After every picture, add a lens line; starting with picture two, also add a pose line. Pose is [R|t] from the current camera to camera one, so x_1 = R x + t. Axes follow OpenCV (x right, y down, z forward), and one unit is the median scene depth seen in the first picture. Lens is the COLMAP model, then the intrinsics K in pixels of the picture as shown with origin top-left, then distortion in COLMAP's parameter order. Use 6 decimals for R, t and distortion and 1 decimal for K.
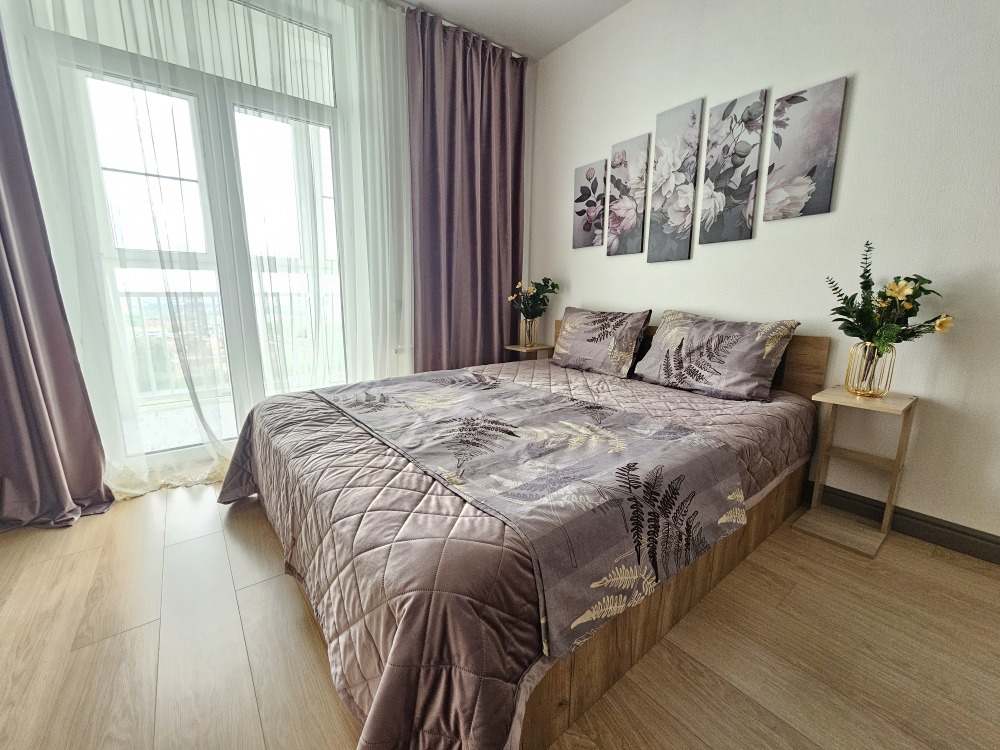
lens RADIAL K [[410.1, 0, 500.0], [0, 410.1, 375.0], [0, 0, 1]] dist [0.007480, -0.003871]
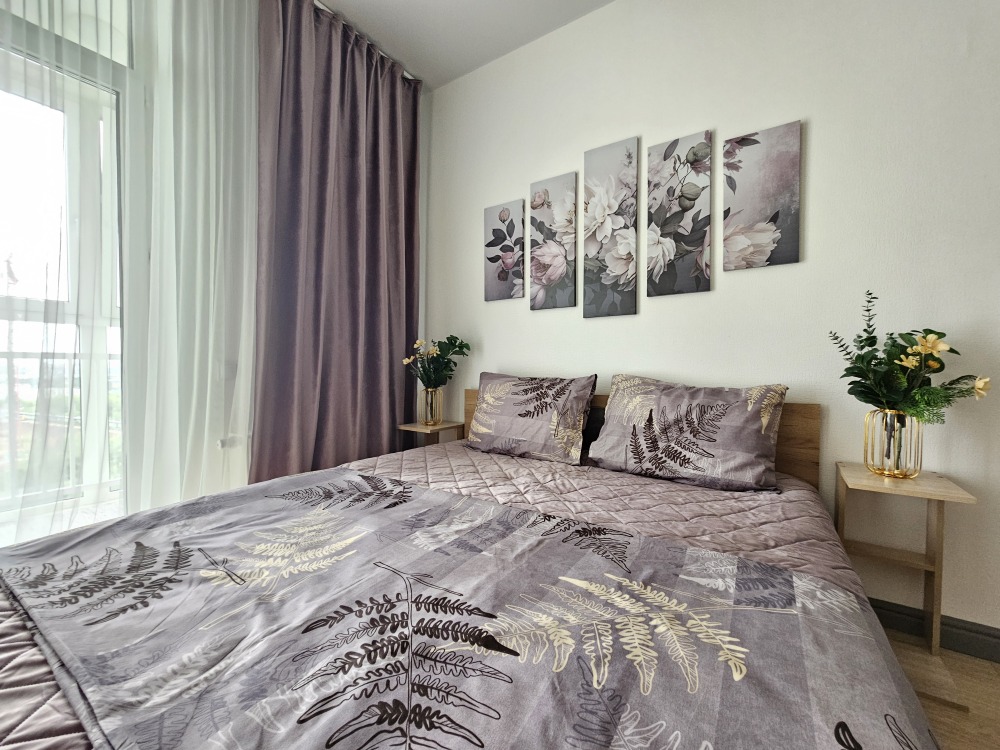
lens RADIAL K [[410.1, 0, 500.0], [0, 410.1, 375.0], [0, 0, 1]] dist [0.007480, -0.003871]
pose [[0.948553, -0.004660, 0.316585, -0.070179], [0.057984, 0.985538, -0.159226, -0.048098], [-0.311265, 0.169391, 0.935105, 0.362120]]
